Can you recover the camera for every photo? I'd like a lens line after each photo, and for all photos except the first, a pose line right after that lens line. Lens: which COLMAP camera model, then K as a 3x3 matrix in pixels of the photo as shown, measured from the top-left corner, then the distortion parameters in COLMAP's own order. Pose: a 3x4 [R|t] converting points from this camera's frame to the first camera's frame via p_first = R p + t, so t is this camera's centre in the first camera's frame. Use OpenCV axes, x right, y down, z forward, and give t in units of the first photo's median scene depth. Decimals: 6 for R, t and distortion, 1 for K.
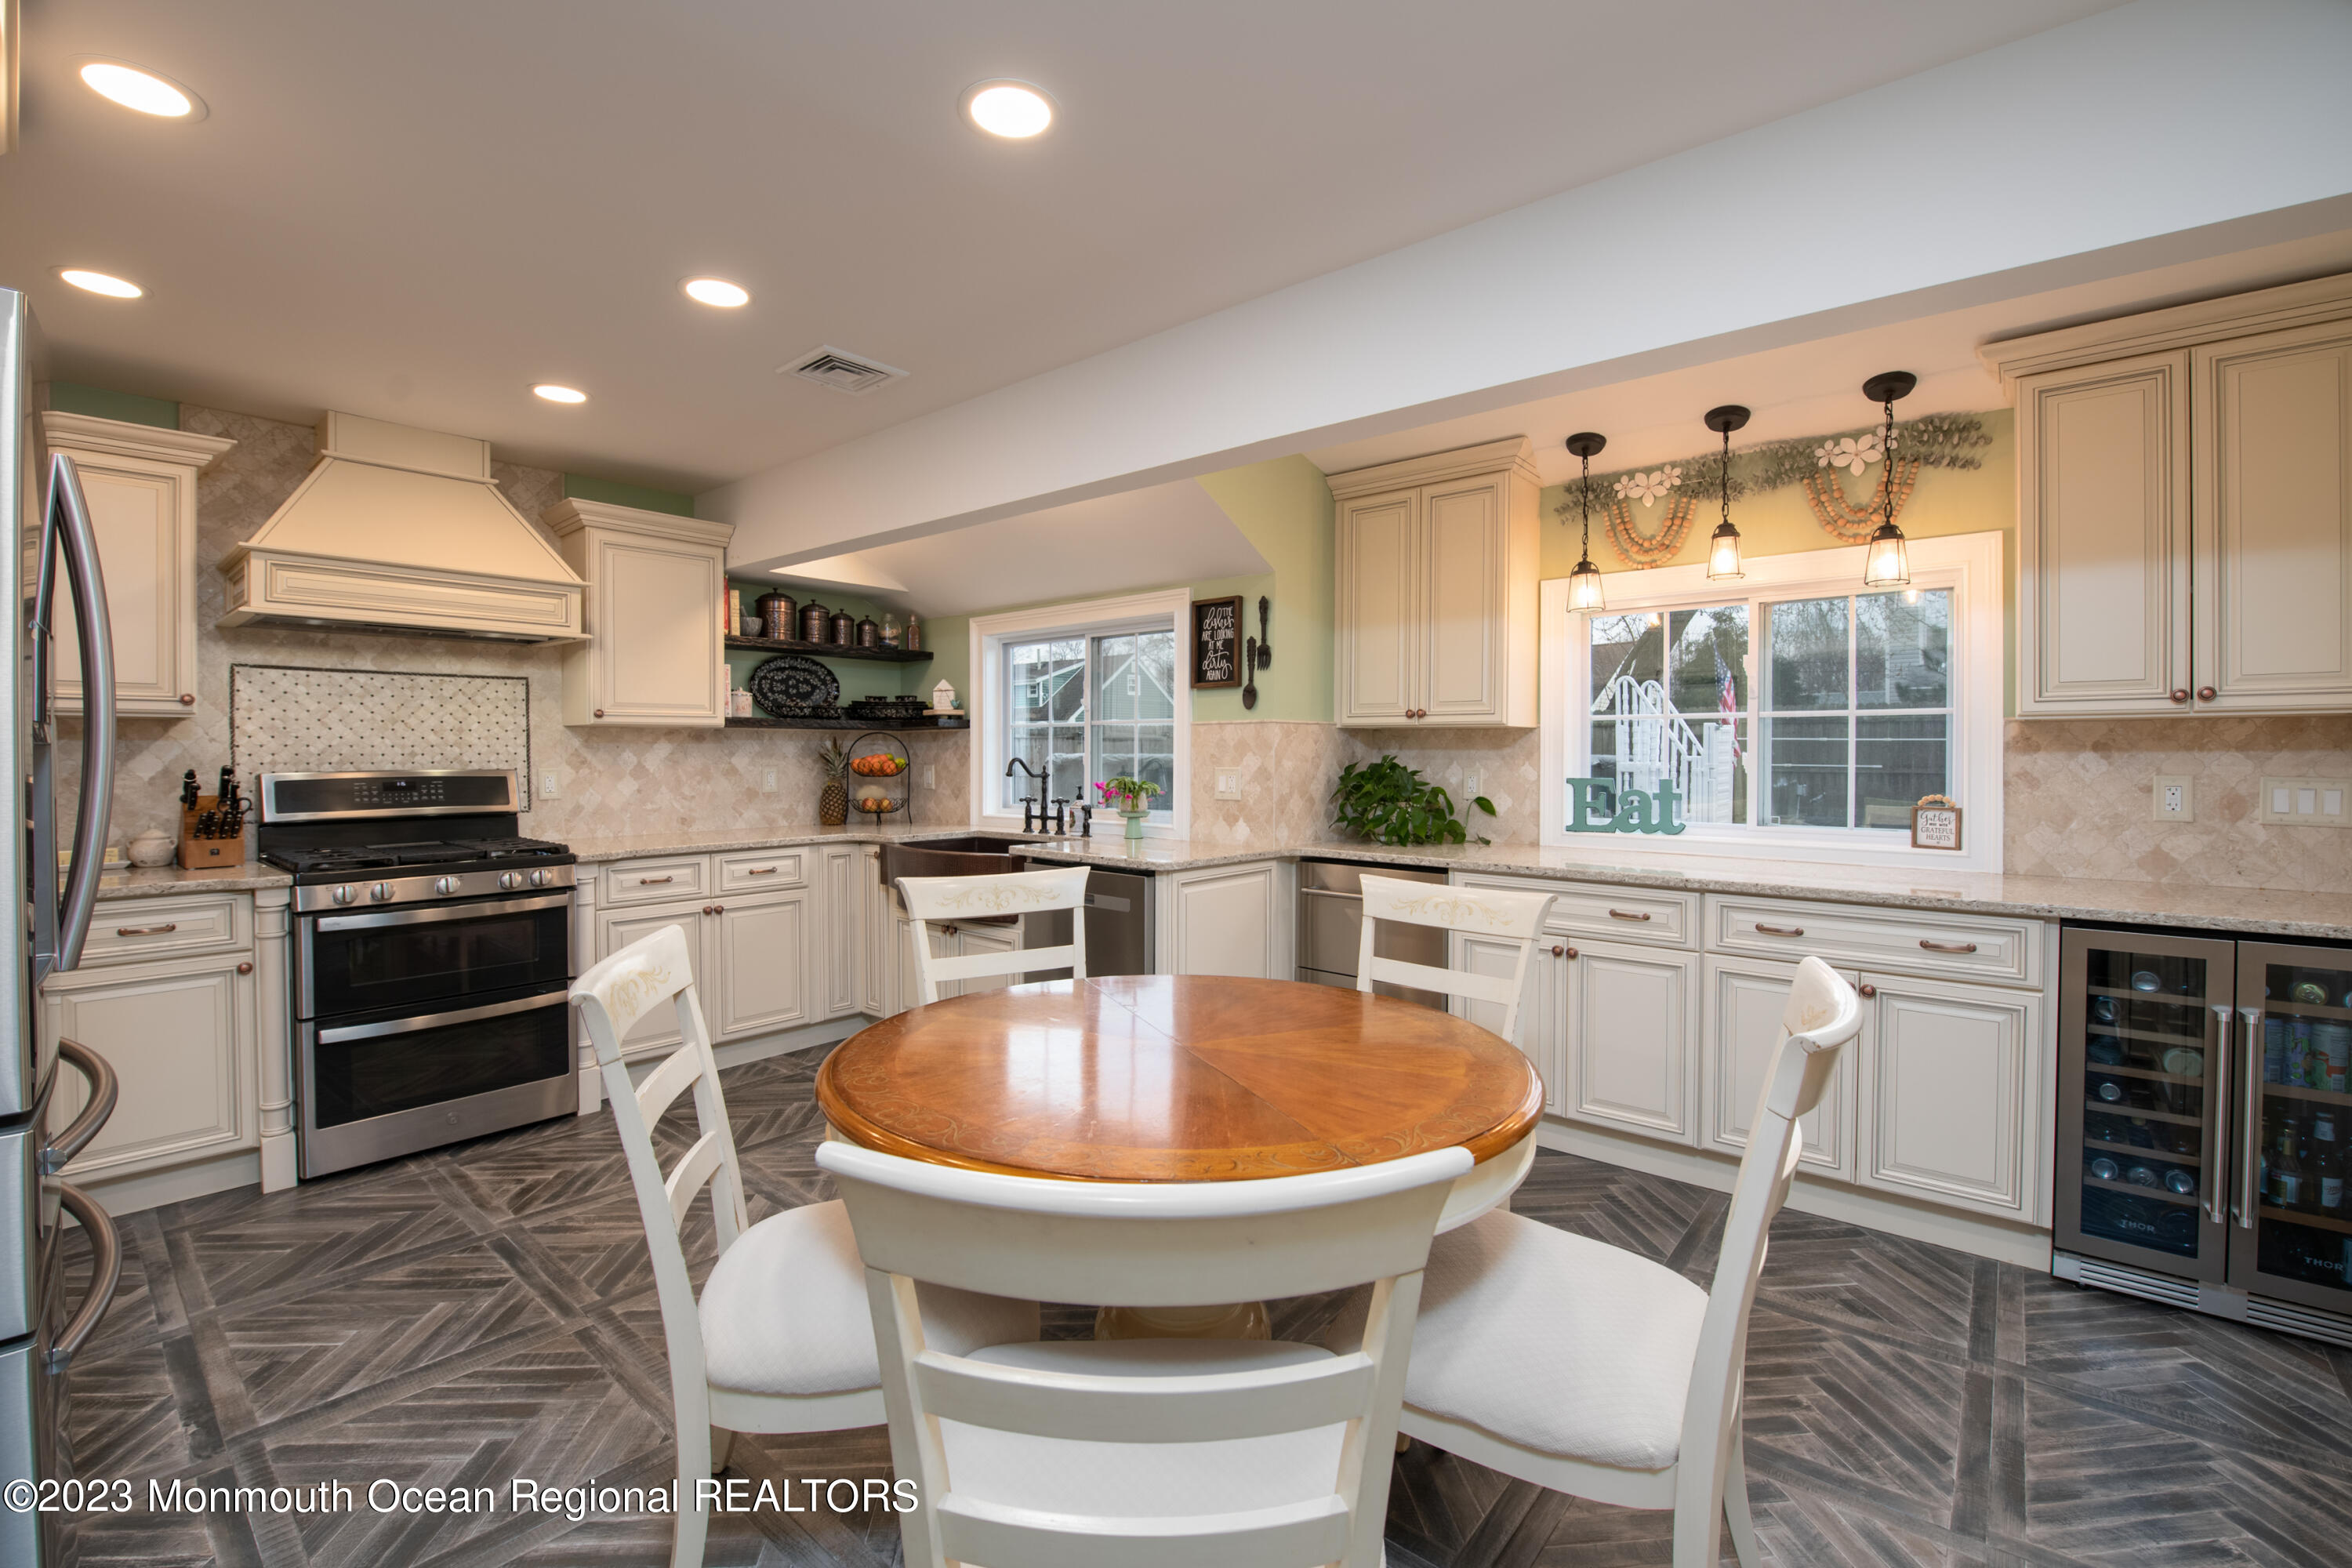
lens RADIAL K [[985.4, 0, 1171.5], [0, 985.4, 765.7], [0, 0, 1]] dist [-0.023307, -0.001228]
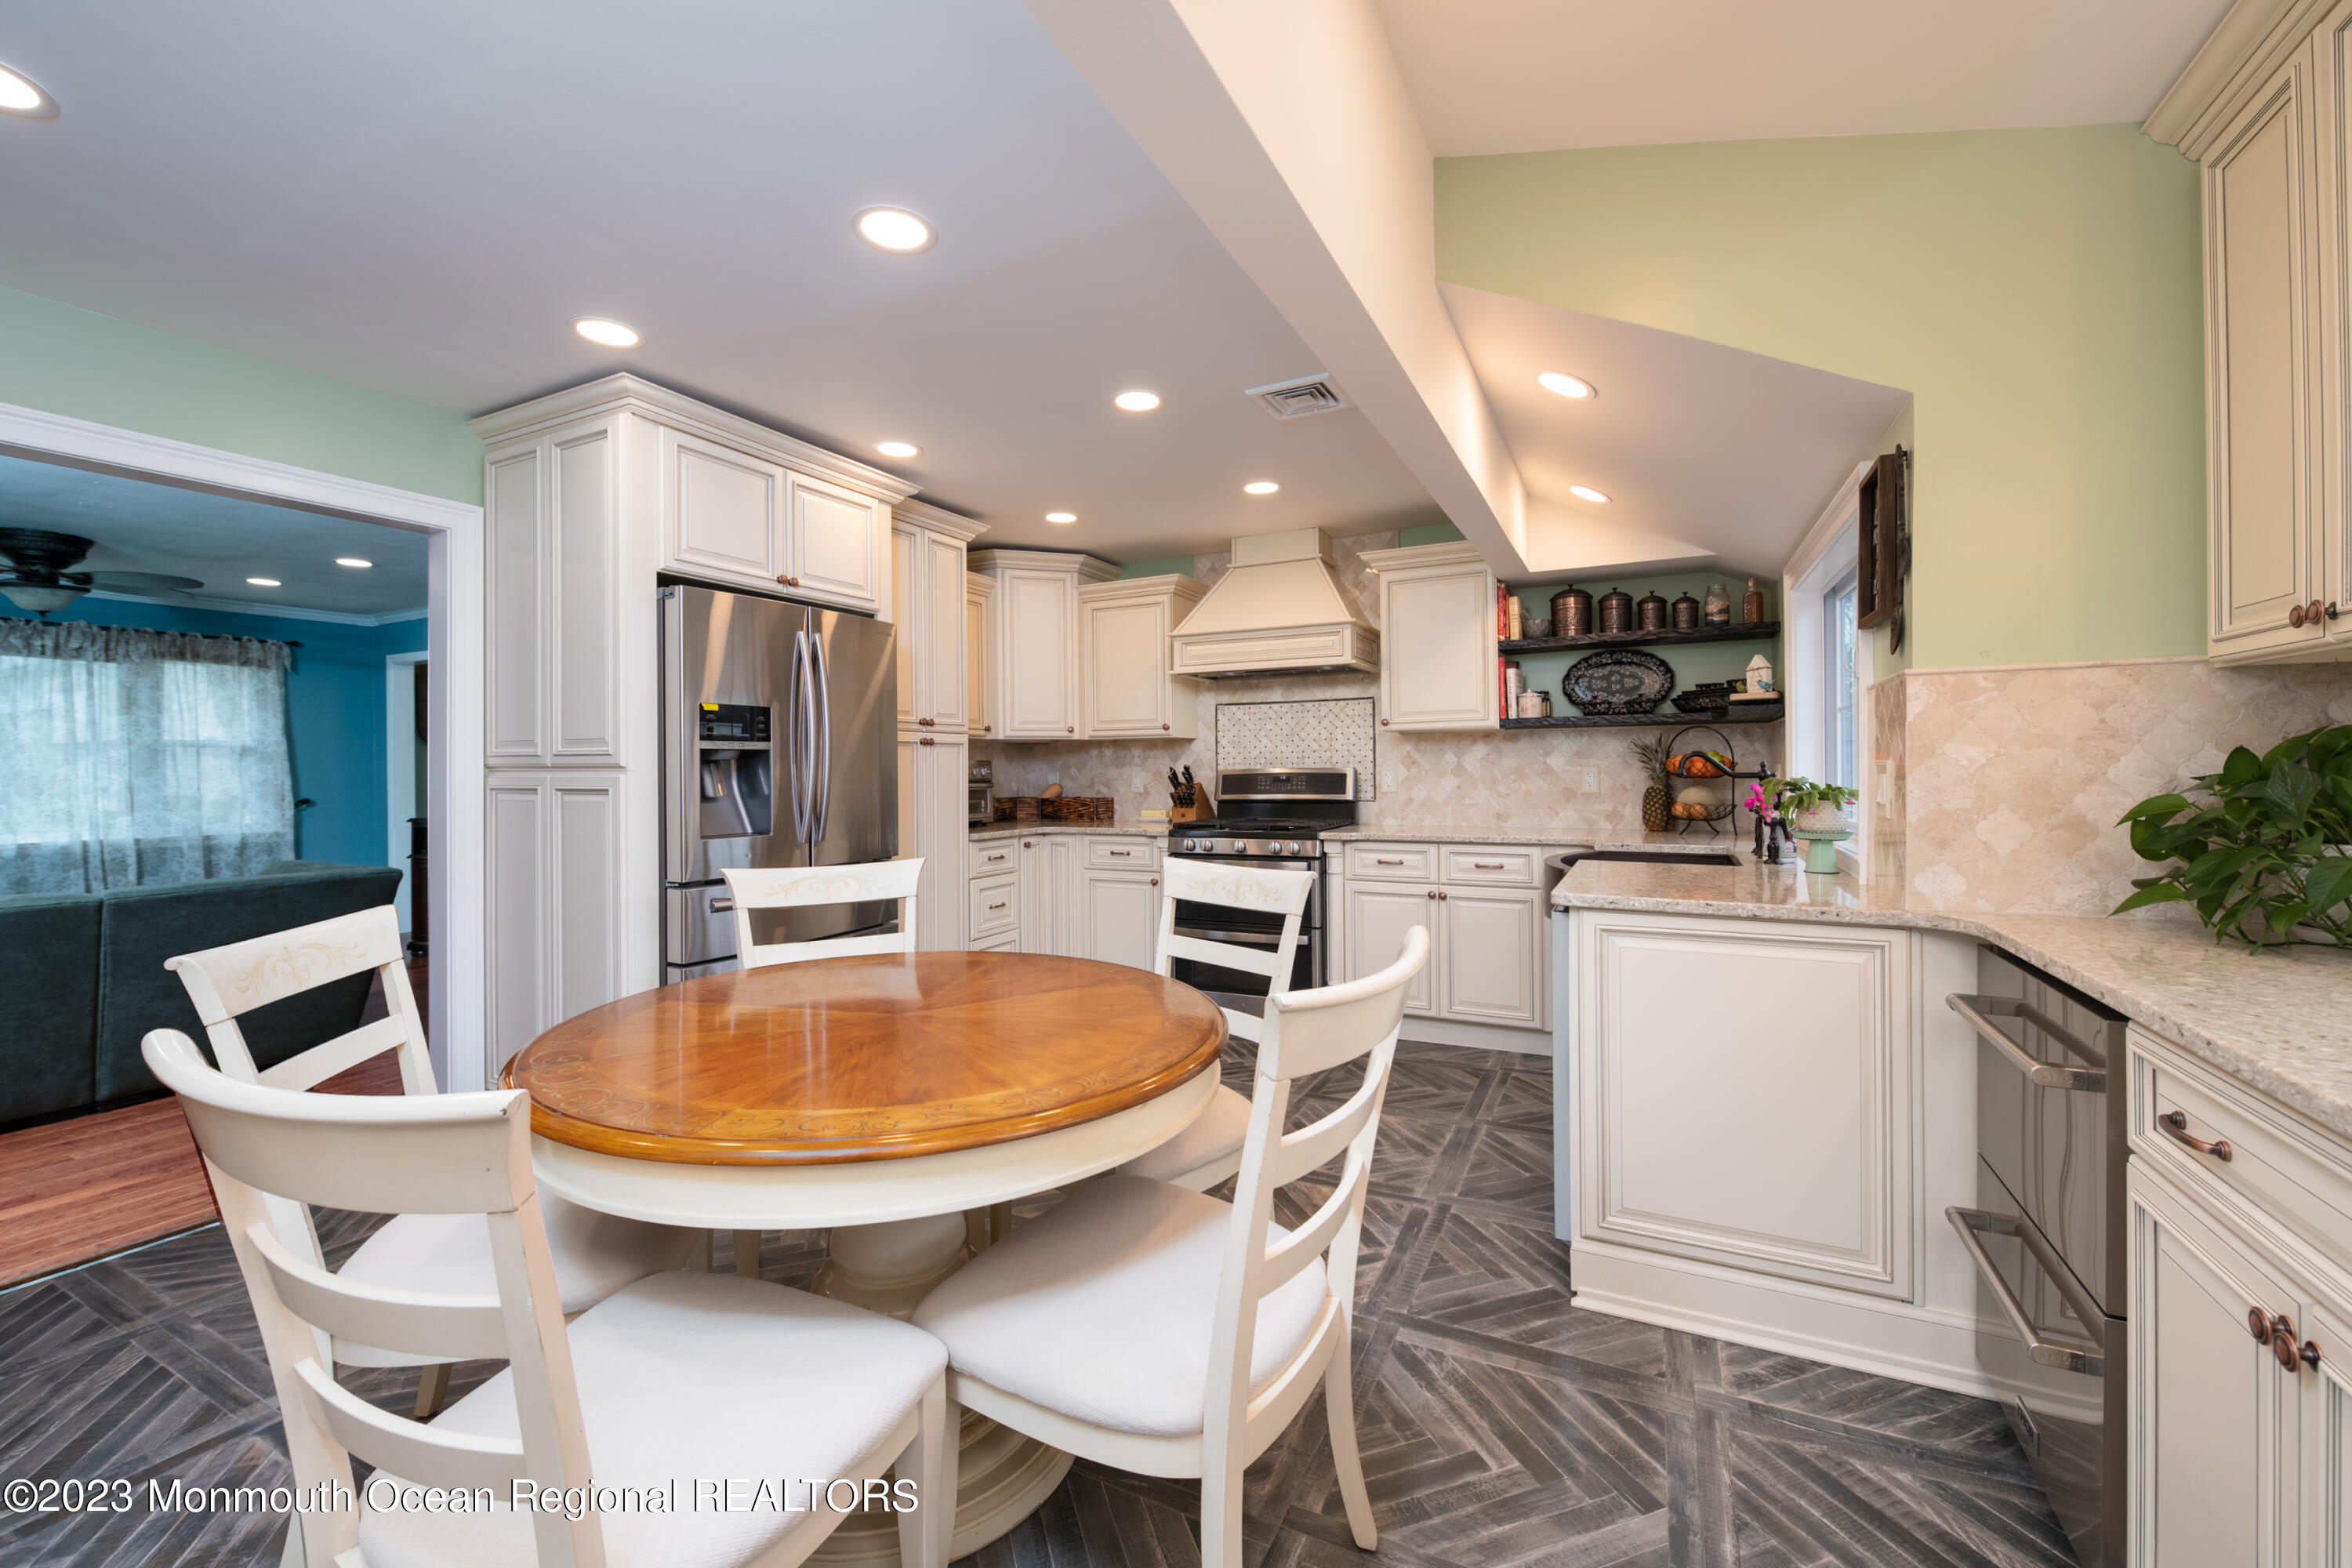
lens RADIAL K [[936.2, 0, 1194.3], [0, 936.2, 767.2], [0, 0, 1]] dist [-0.010020, -0.001651]
pose [[0.239134, -0.004751, -0.970975, 0.494211], [-0.004528, 0.999972, -0.006008, 0.011160], [0.970976, 0.005833, 0.239106, 0.491641]]
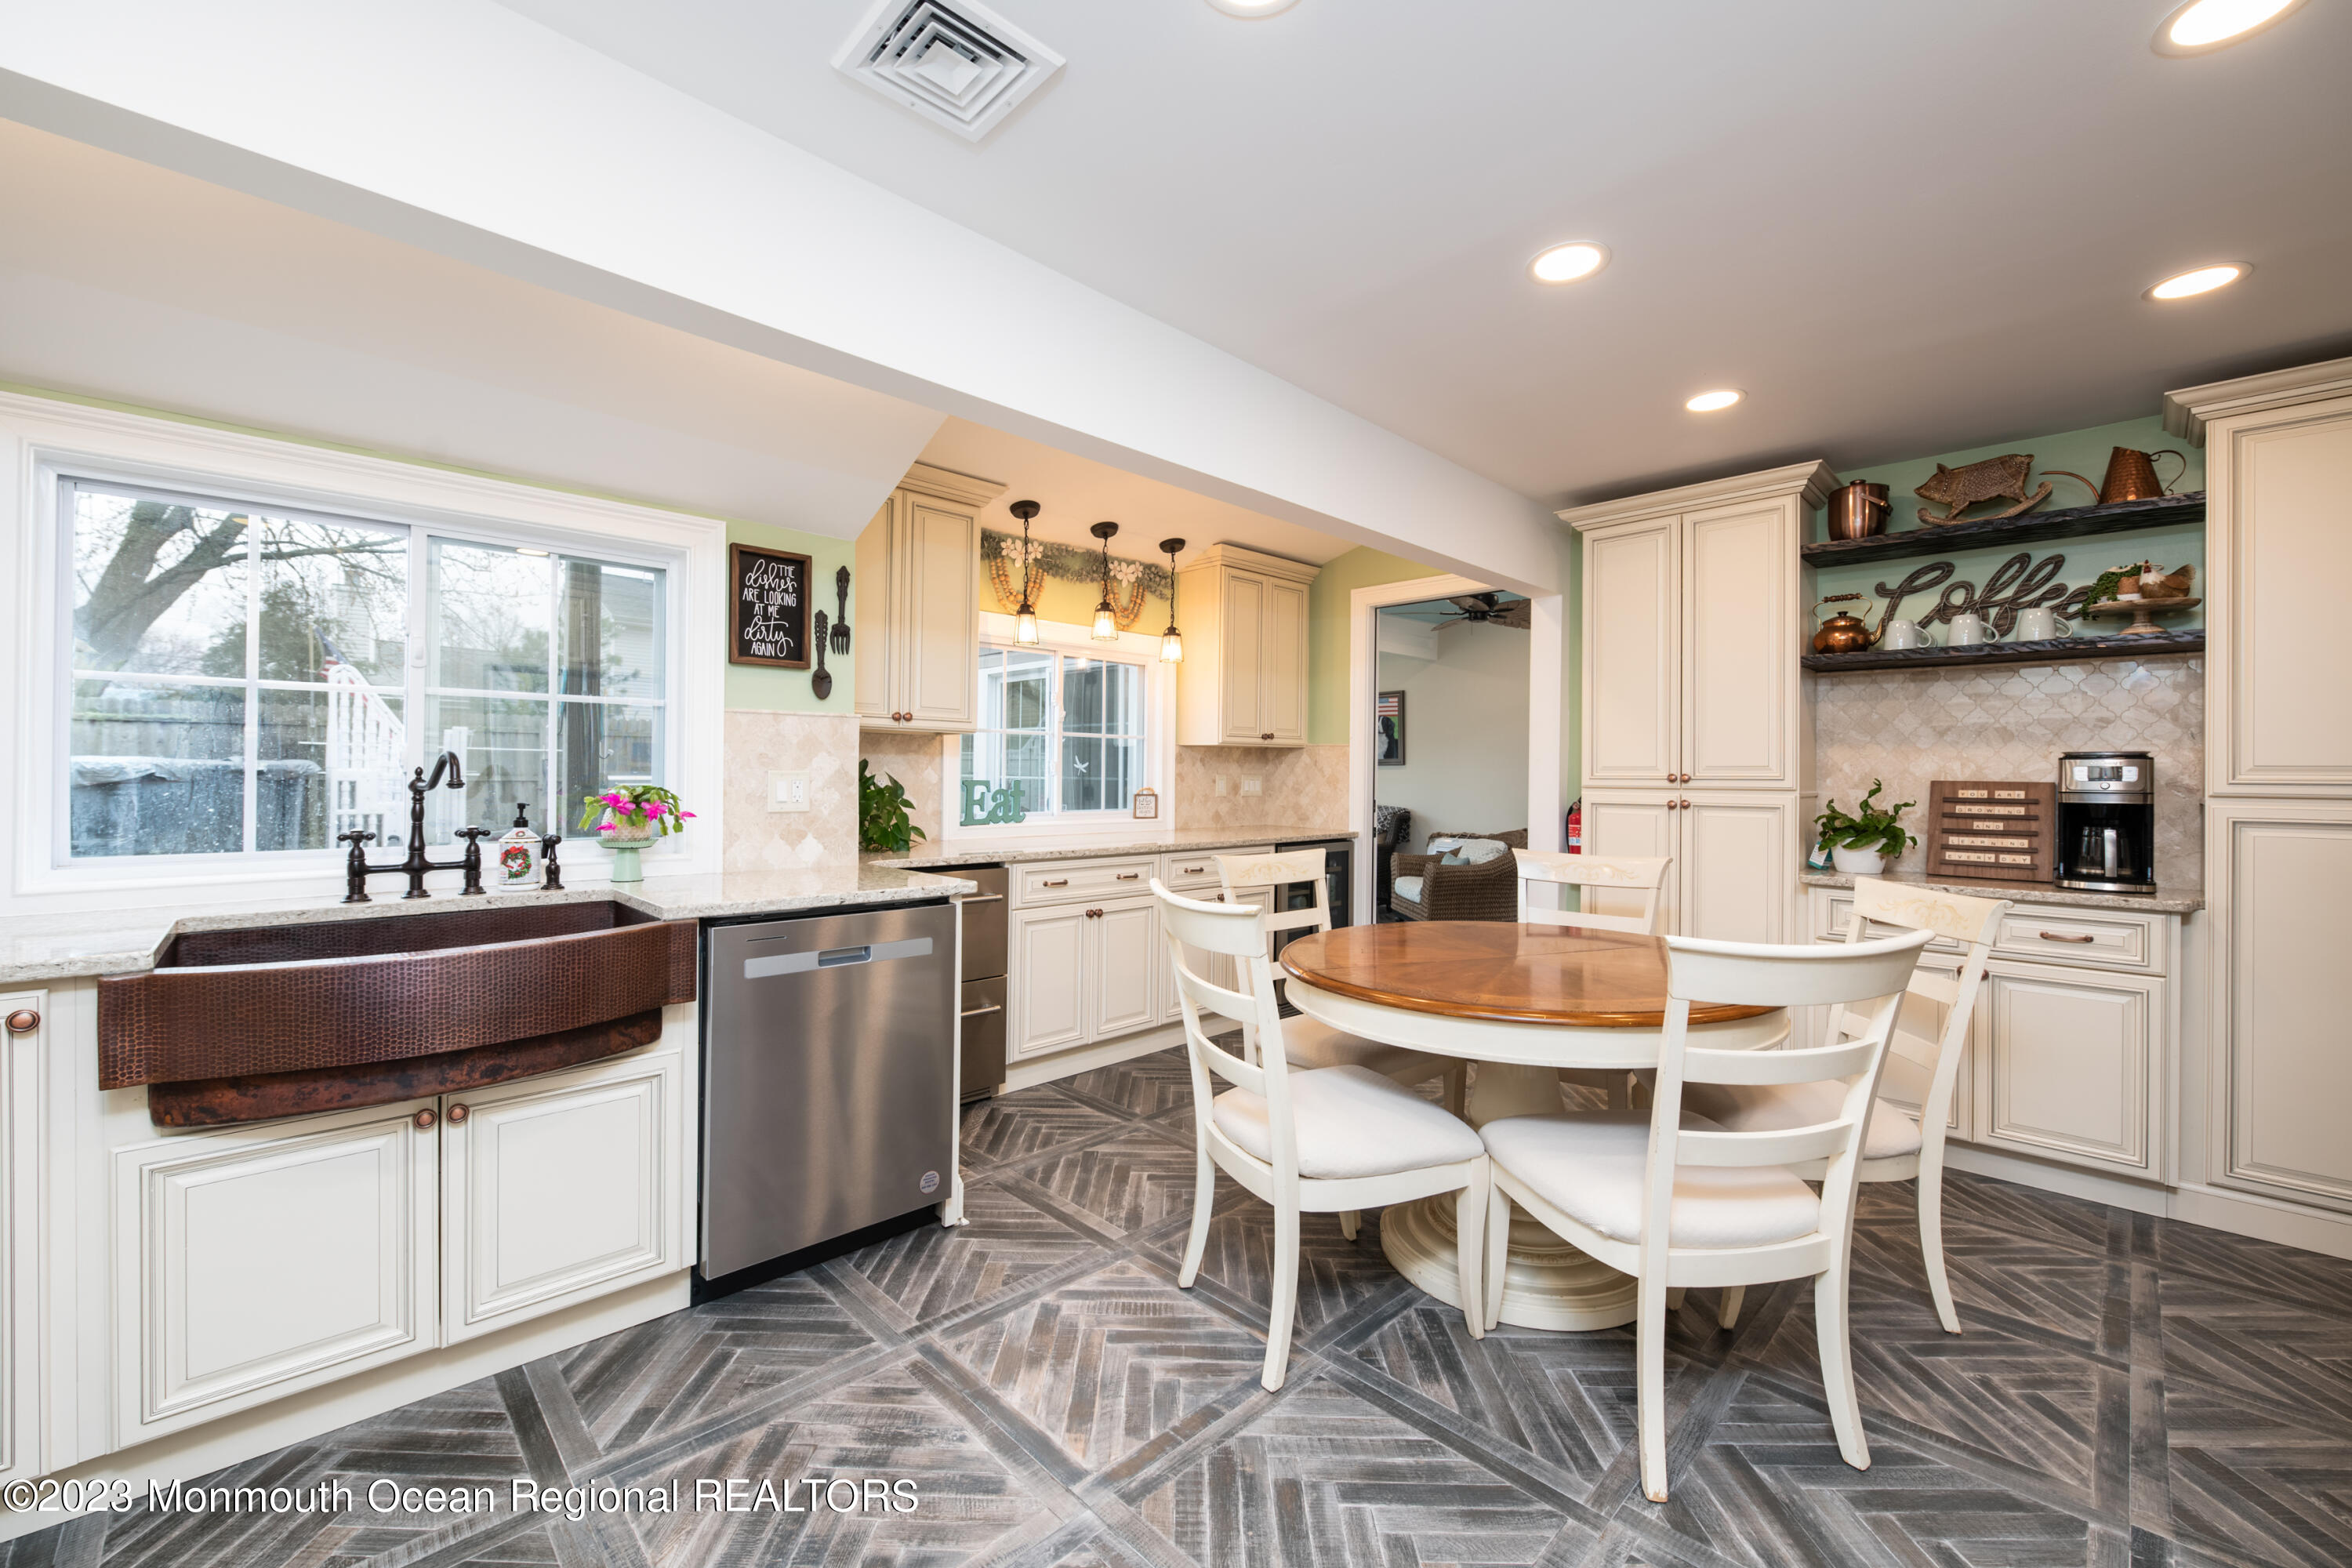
lens RADIAL K [[936.2, 0, 1194.2], [0, 936.2, 762.2], [0, 0, 1]] dist [-0.010020, -0.001651]
pose [[0.085345, 0.008910, 0.996312, -0.662949], [-0.002568, 0.999959, -0.008723, 0.000560], [-0.996348, -0.001814, 0.085364, 0.626875]]
